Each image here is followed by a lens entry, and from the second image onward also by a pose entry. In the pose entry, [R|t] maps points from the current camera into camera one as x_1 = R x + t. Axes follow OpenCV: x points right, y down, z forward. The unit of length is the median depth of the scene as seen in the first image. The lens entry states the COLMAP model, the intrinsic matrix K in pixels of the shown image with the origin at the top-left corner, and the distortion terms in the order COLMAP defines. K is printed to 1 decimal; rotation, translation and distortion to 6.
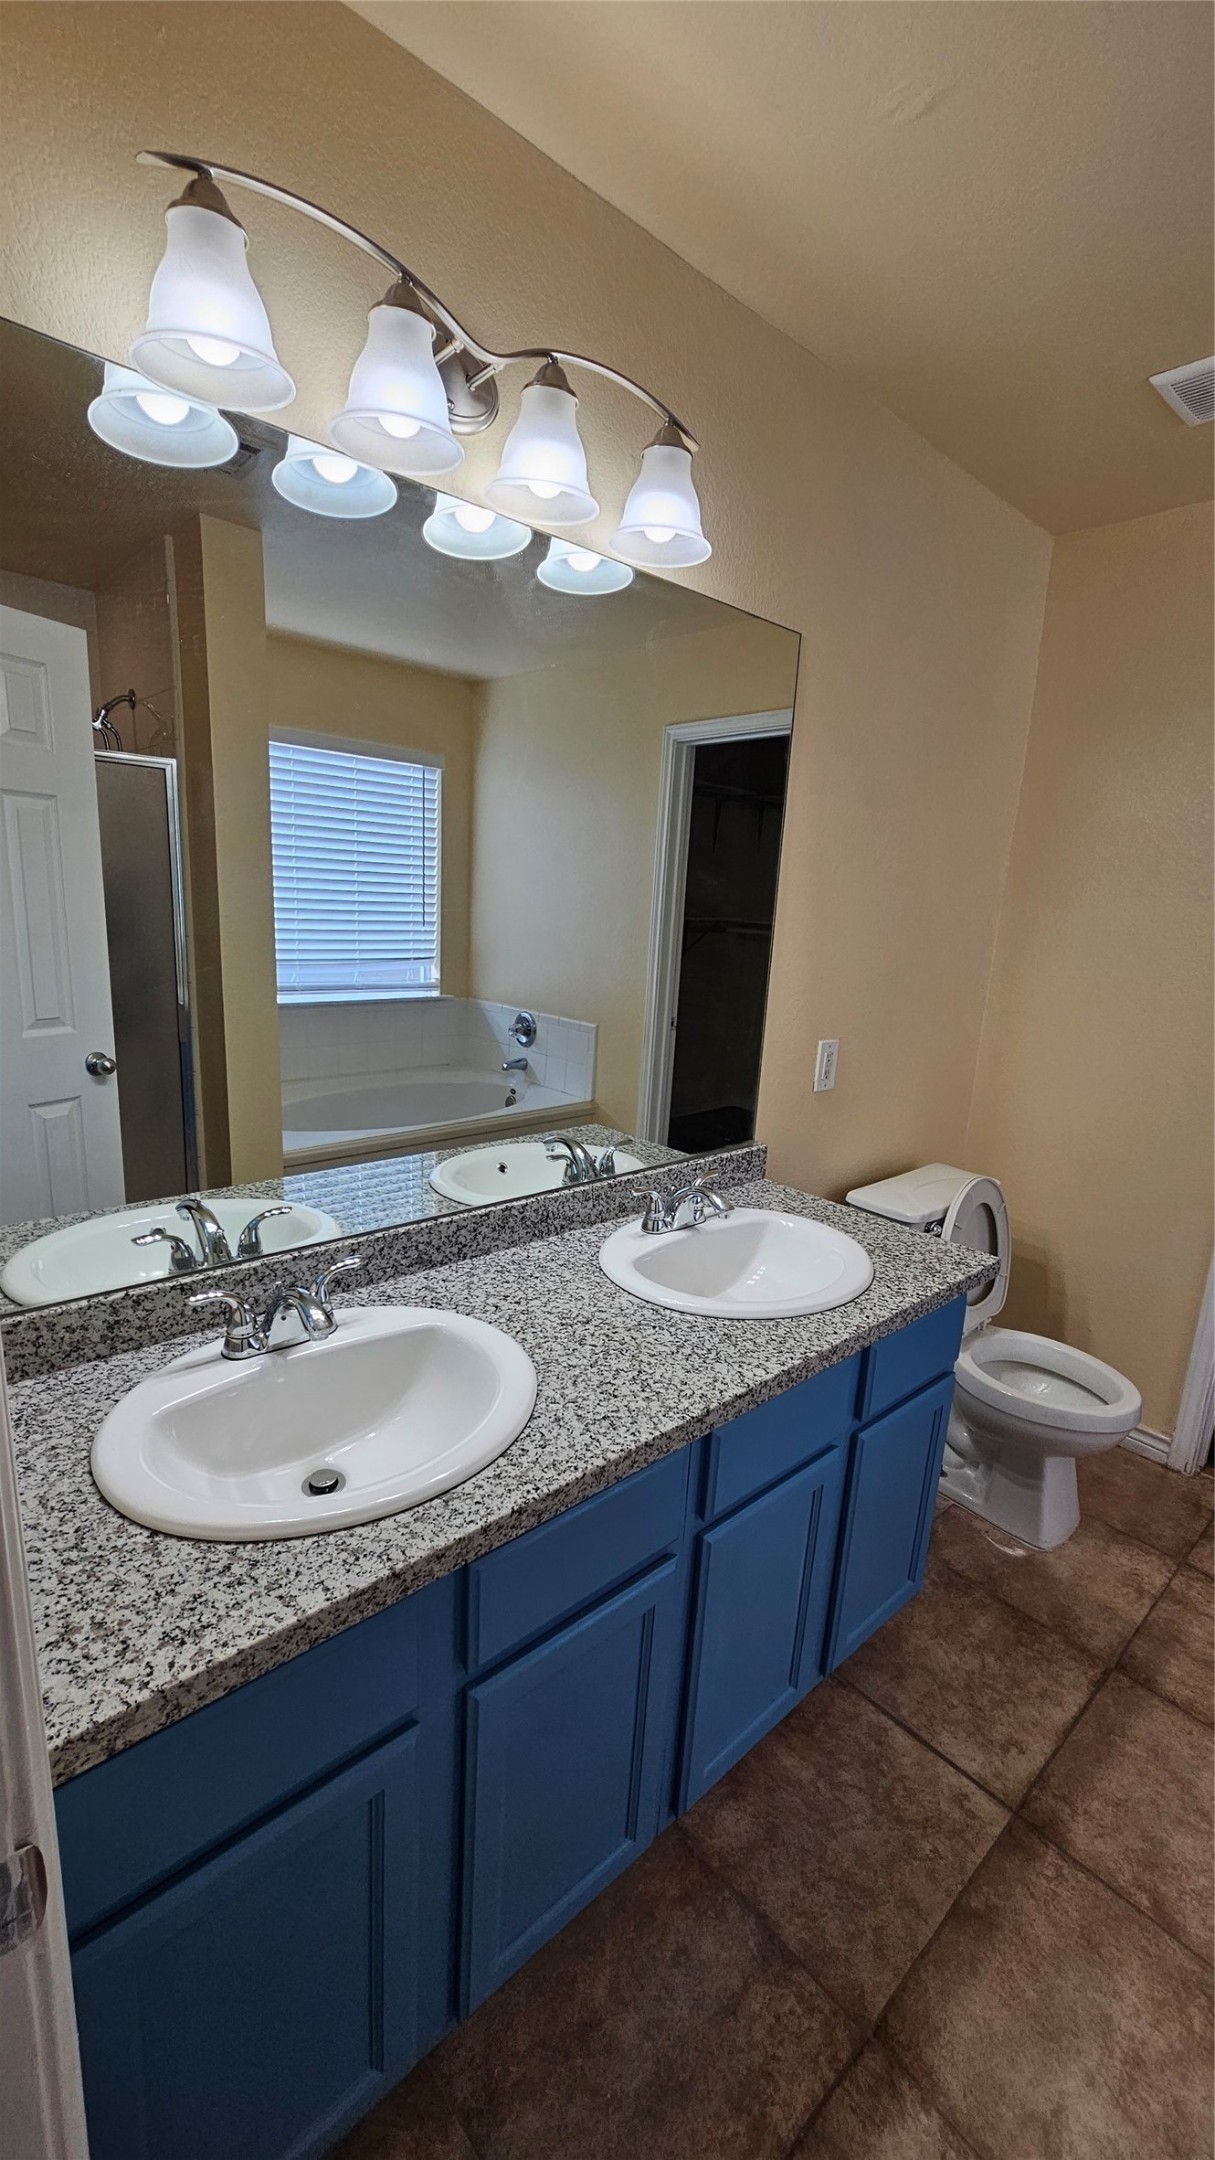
lens RADIAL K [[887.2, 0, 612.3], [0, 887.2, 1102.7], [0, 0, 1]] dist [0.001334, 0.000864]
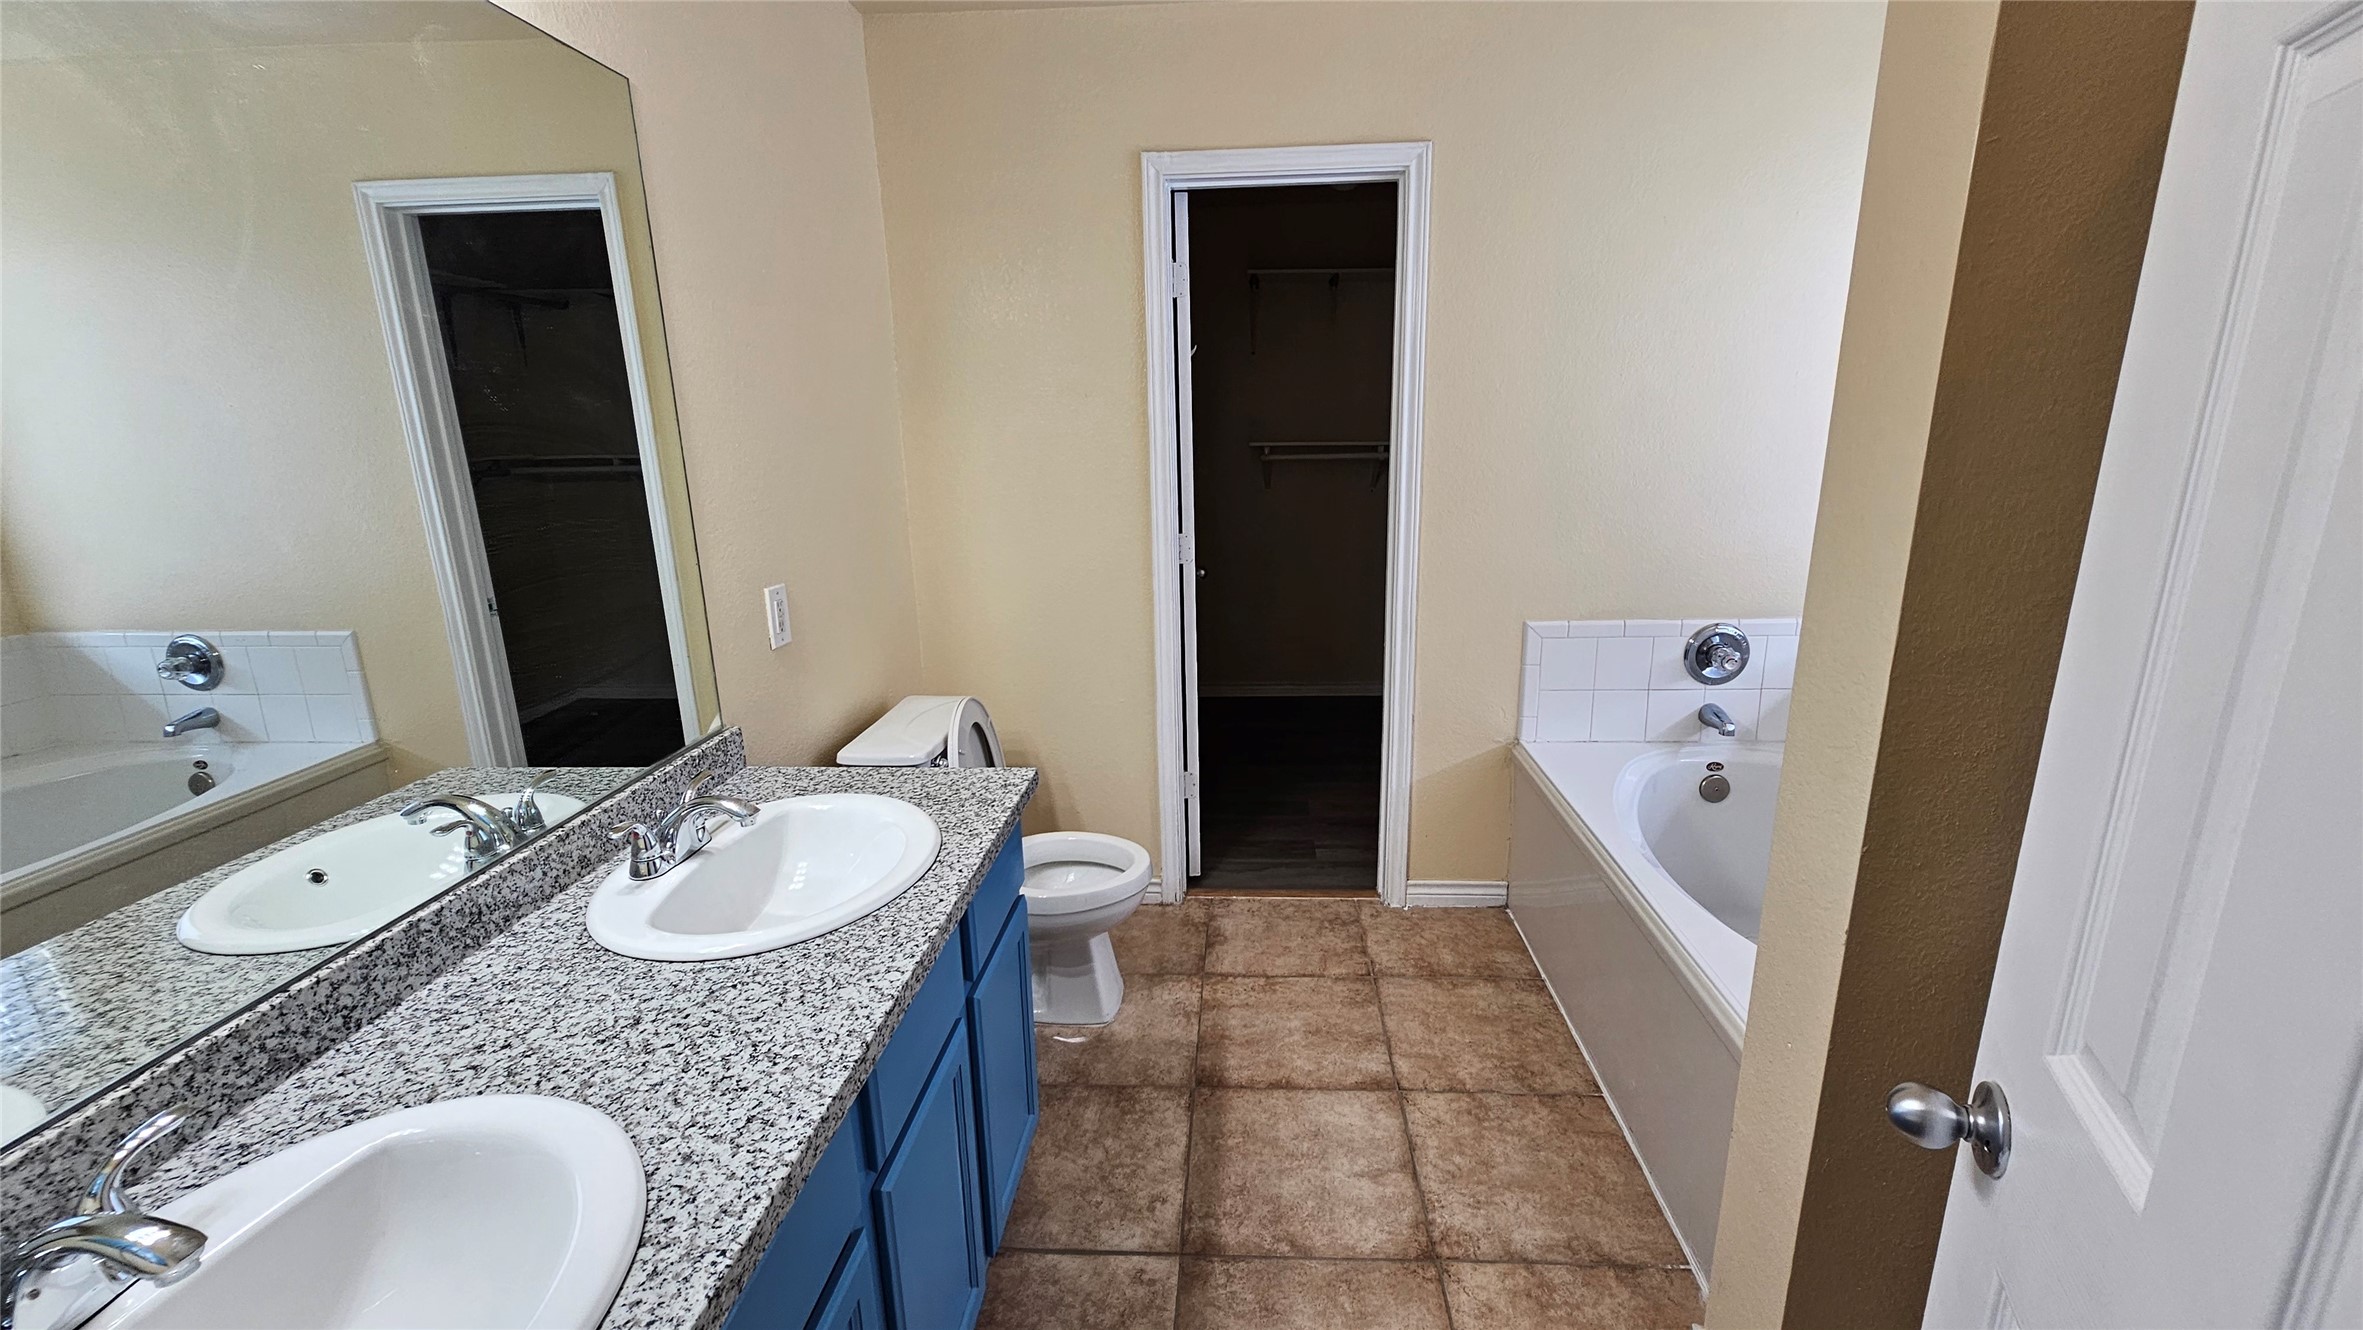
lens RADIAL K [[963.3, 0, 1209.4], [0, 963.3, 671.1], [0, 0, 1]] dist [-0.001832, 0.000689]
pose [[0.706632, -0.239992, 0.665638, -0.122475], [0.213642, 0.969184, 0.122635, -0.021784], [-0.674558, 0.055551, 0.736129, 0.071908]]
